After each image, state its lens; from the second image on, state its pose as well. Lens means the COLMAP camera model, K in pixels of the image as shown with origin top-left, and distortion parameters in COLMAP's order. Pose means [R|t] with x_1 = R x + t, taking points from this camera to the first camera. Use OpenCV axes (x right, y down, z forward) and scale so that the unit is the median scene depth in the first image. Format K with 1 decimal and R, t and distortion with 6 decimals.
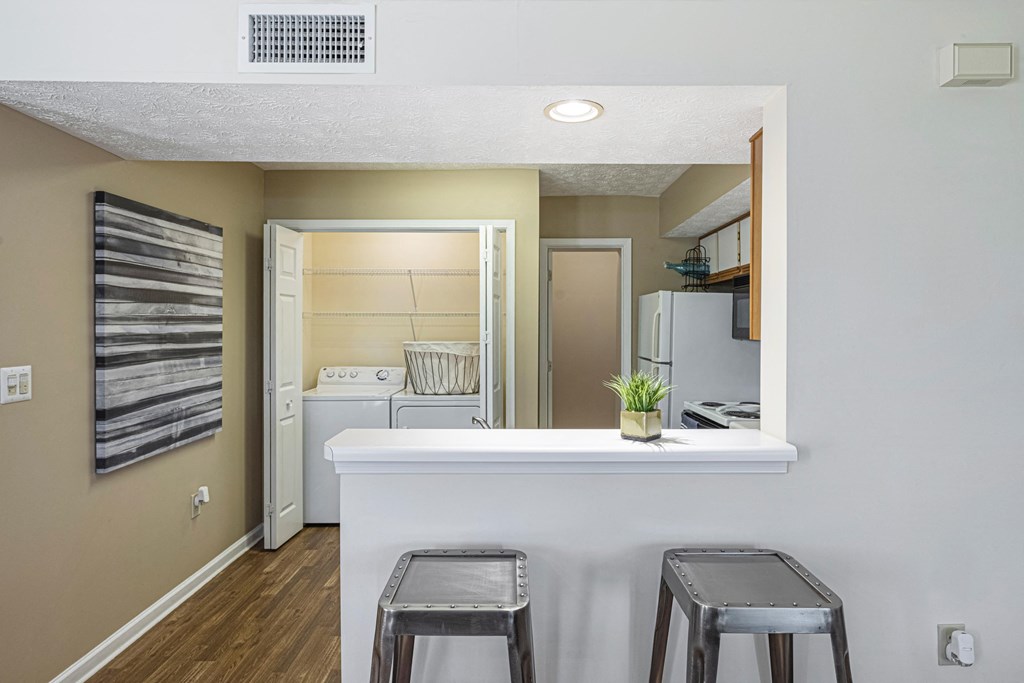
lens RADIAL K [[573.0, 0, 521.2], [0, 573.0, 335.7], [0, 0, 1]] dist [-0.002591, -0.000752]
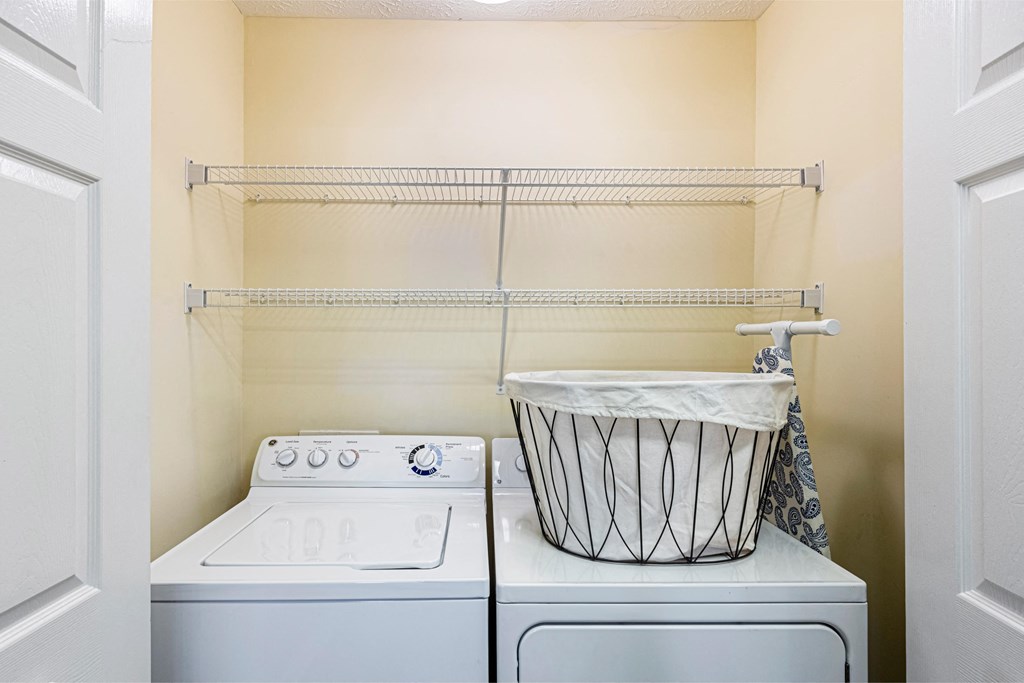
lens RADIAL K [[498.5, 0, 495.7], [0, 498.5, 338.9], [0, 0, 1]] dist [-0.006005, -0.000634]
pose [[0.999761, -0.001888, 0.021759, -0.229832], [0.002420, 0.999697, -0.024486, -0.003041], [-0.021706, 0.024533, 0.999463, 0.758739]]
